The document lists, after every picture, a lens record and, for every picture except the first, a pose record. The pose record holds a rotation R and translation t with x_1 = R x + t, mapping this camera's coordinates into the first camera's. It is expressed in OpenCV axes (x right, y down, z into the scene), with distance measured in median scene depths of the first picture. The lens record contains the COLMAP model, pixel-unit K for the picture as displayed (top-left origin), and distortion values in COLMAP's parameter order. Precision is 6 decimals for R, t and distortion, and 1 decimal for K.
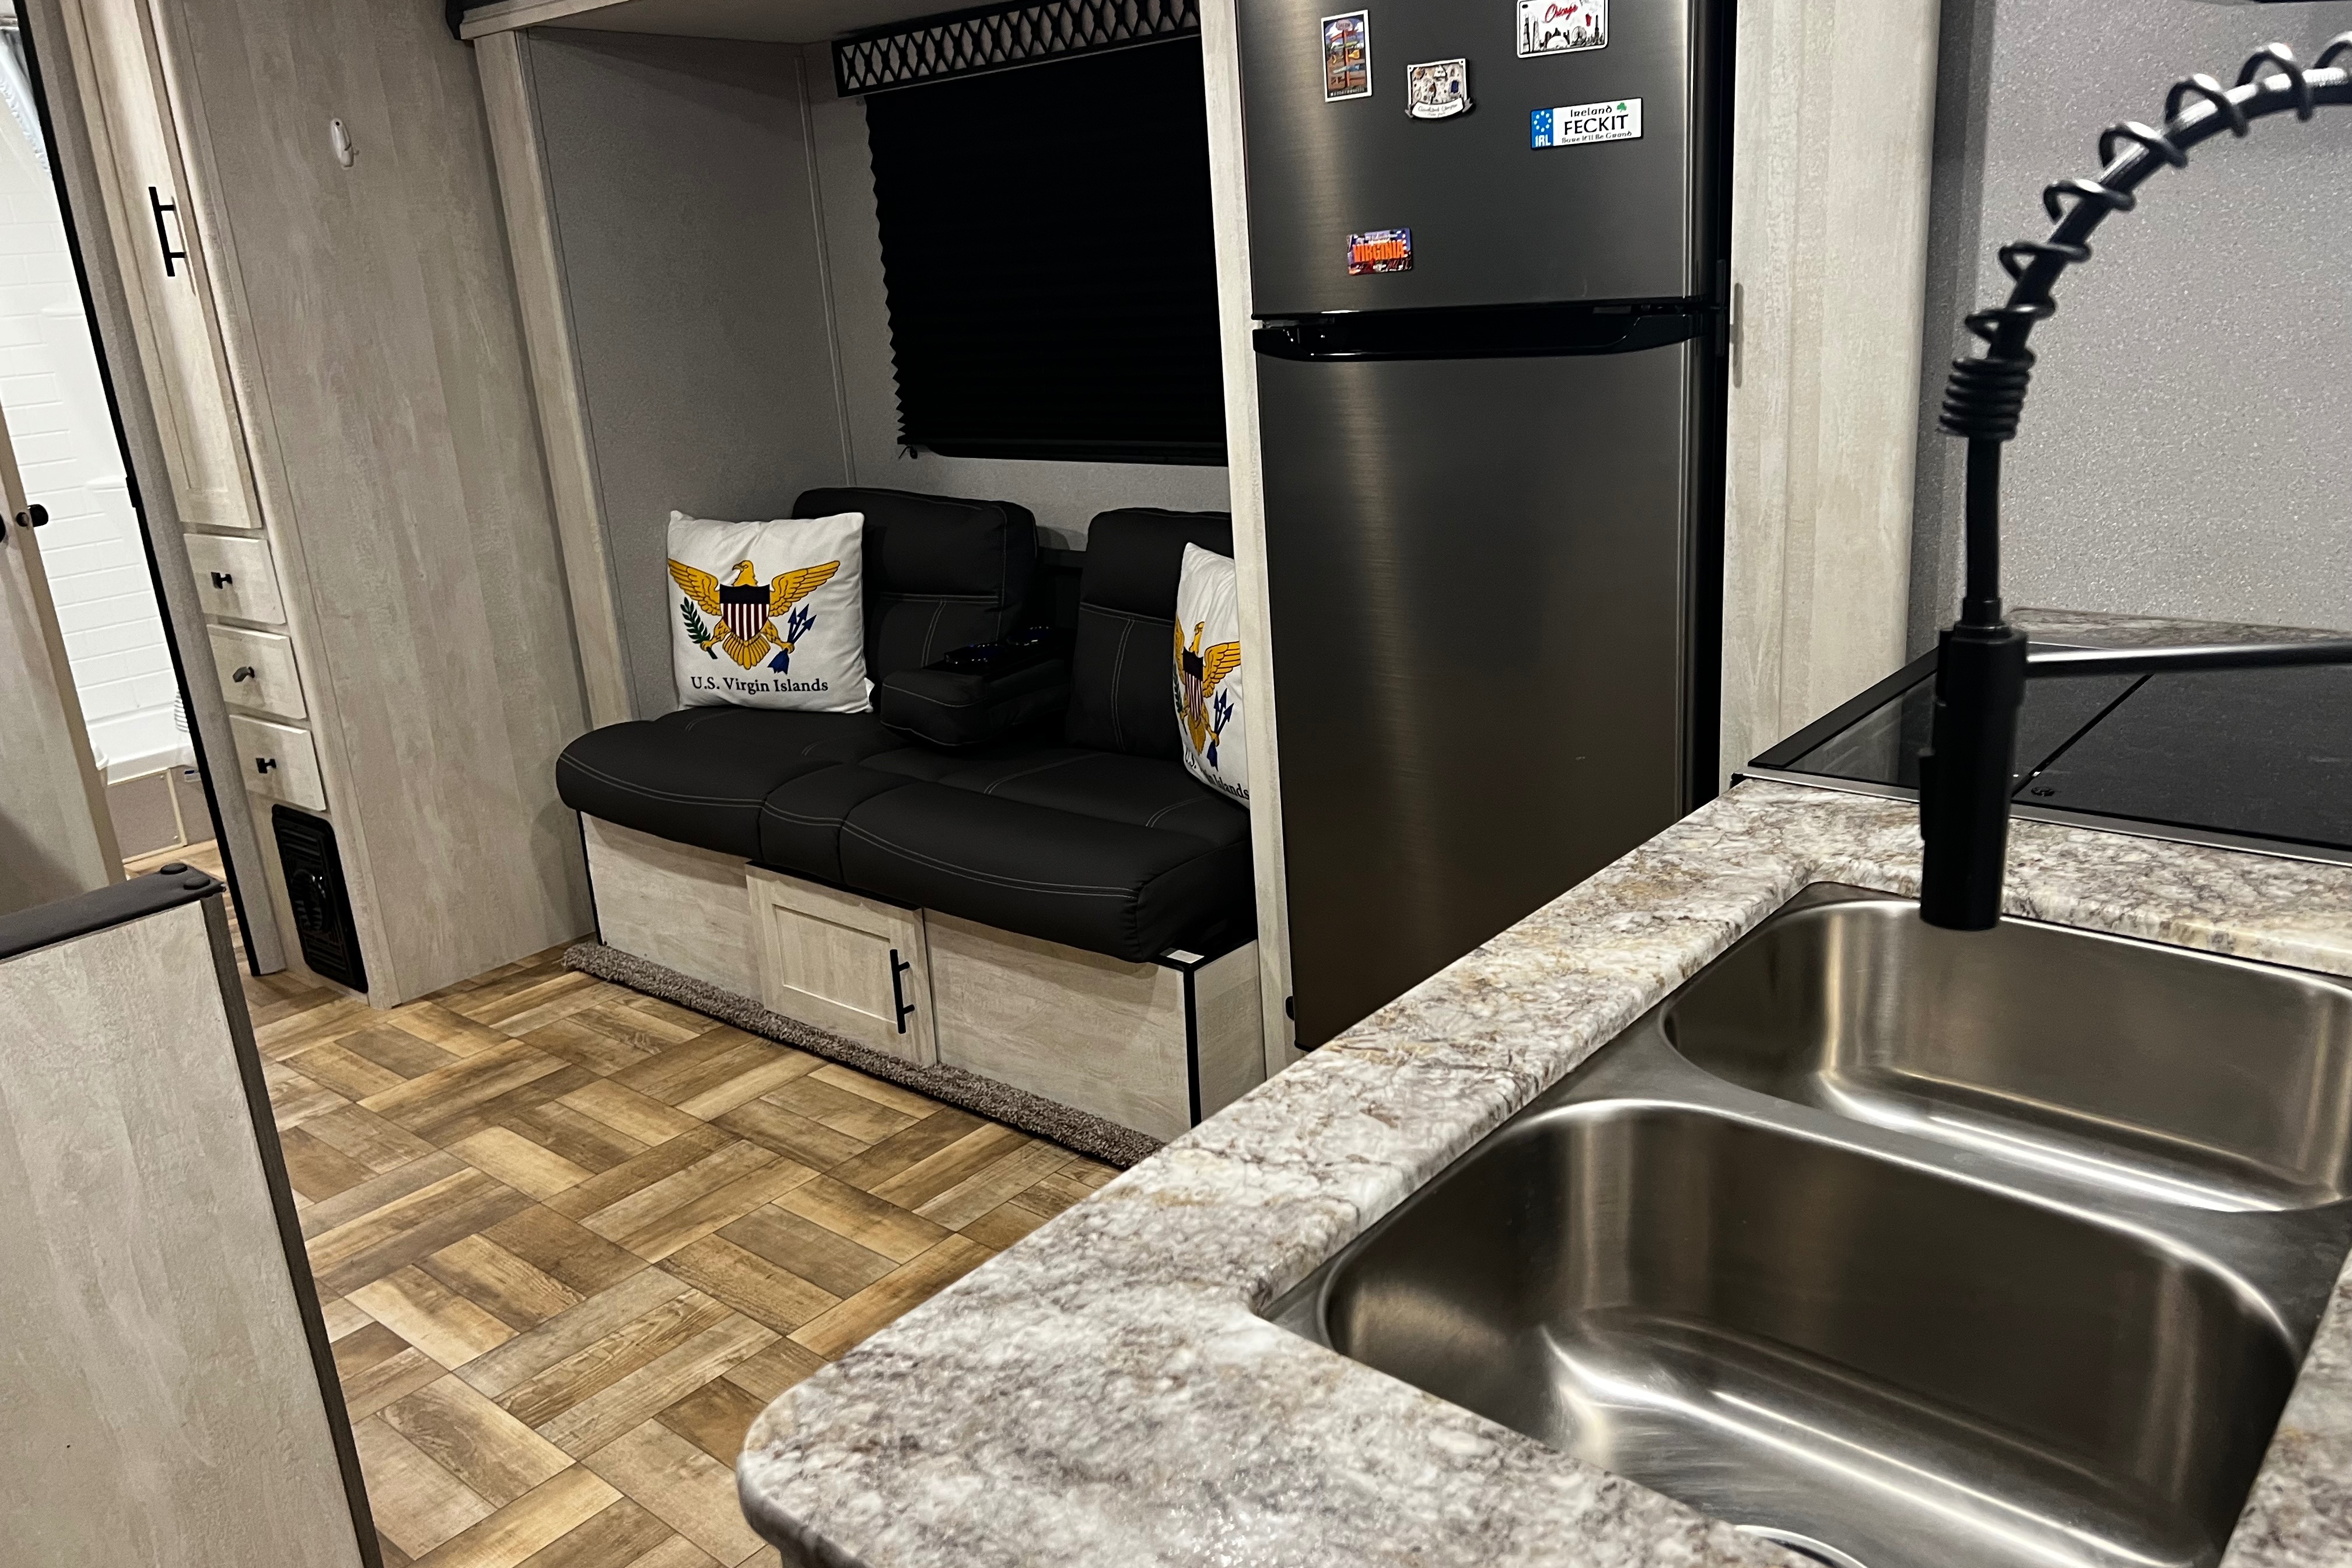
lens RADIAL K [[1817.9, 0, 1176.0], [0, 1817.9, 784.0], [0, 0, 1]] dist [0.023534, -0.006435]
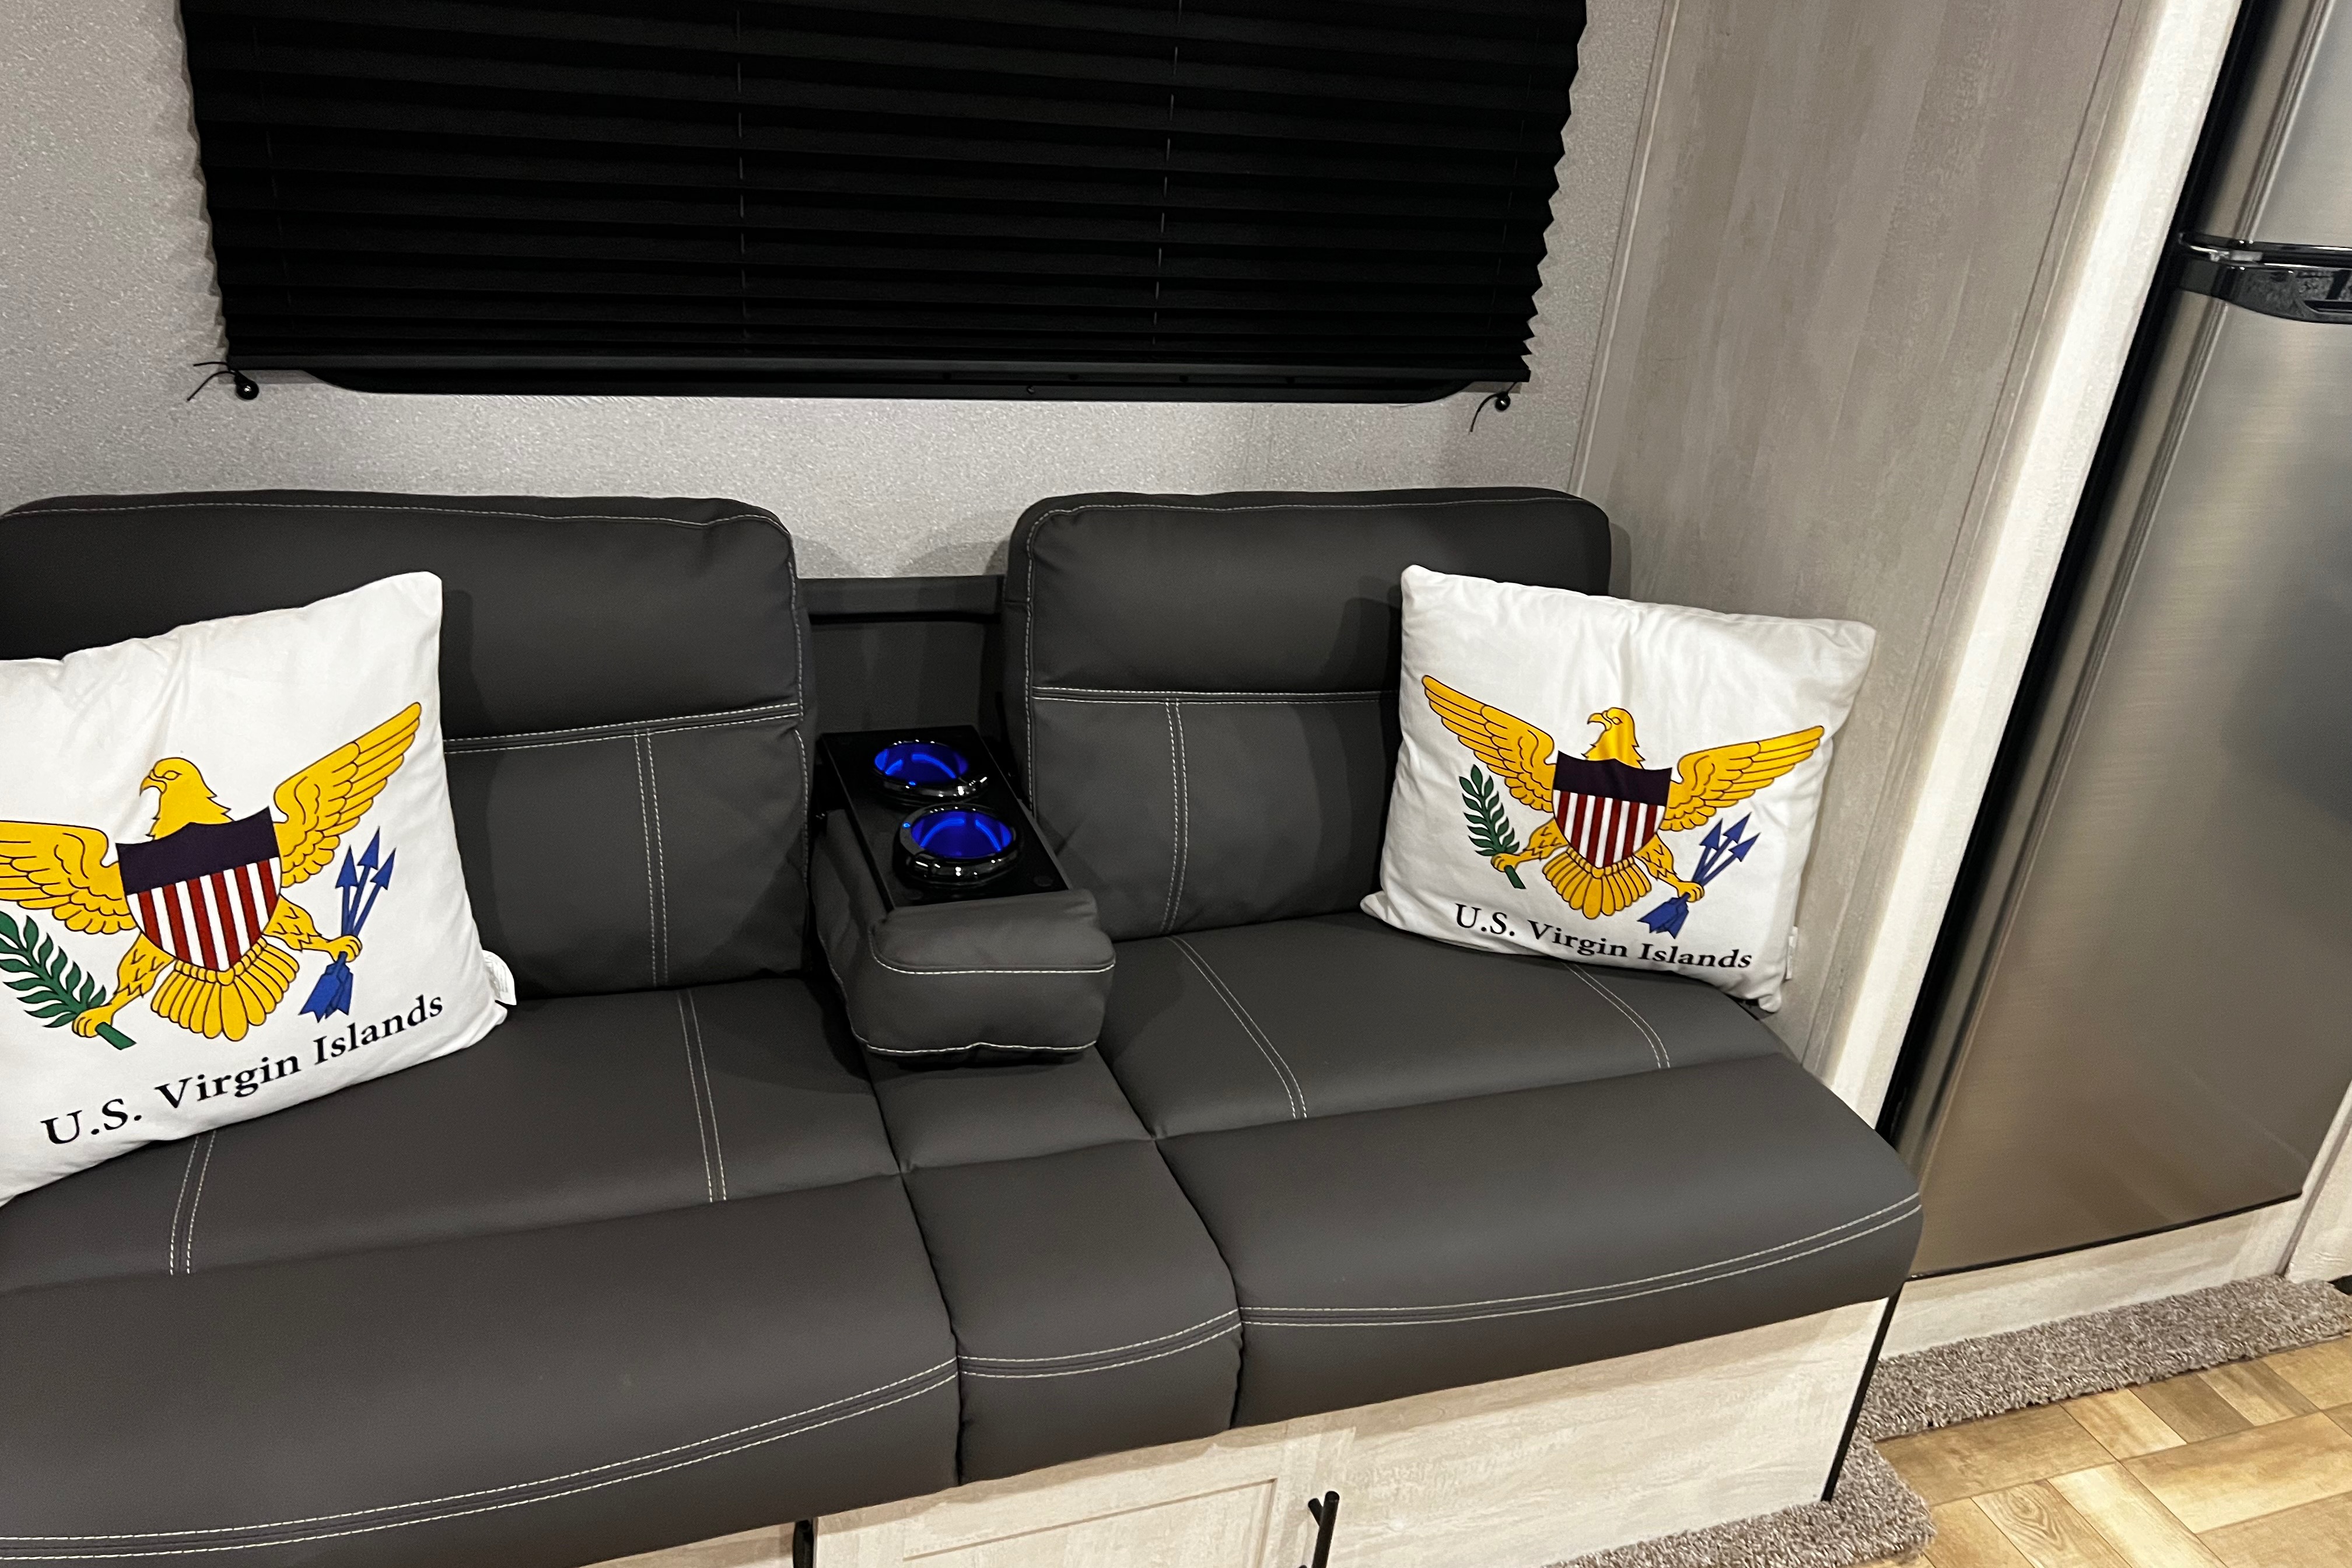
lens RADIAL K [[1817.9, 0, 1176.0], [0, 1817.9, 784.0], [0, 0, 1]] dist [0.023534, -0.006435]
pose [[0.495059, -0.270396, 0.825714, -0.450023], [0.131873, 0.962716, 0.236195, -0.182454], [-0.858794, -0.008041, 0.512259, 0.666991]]
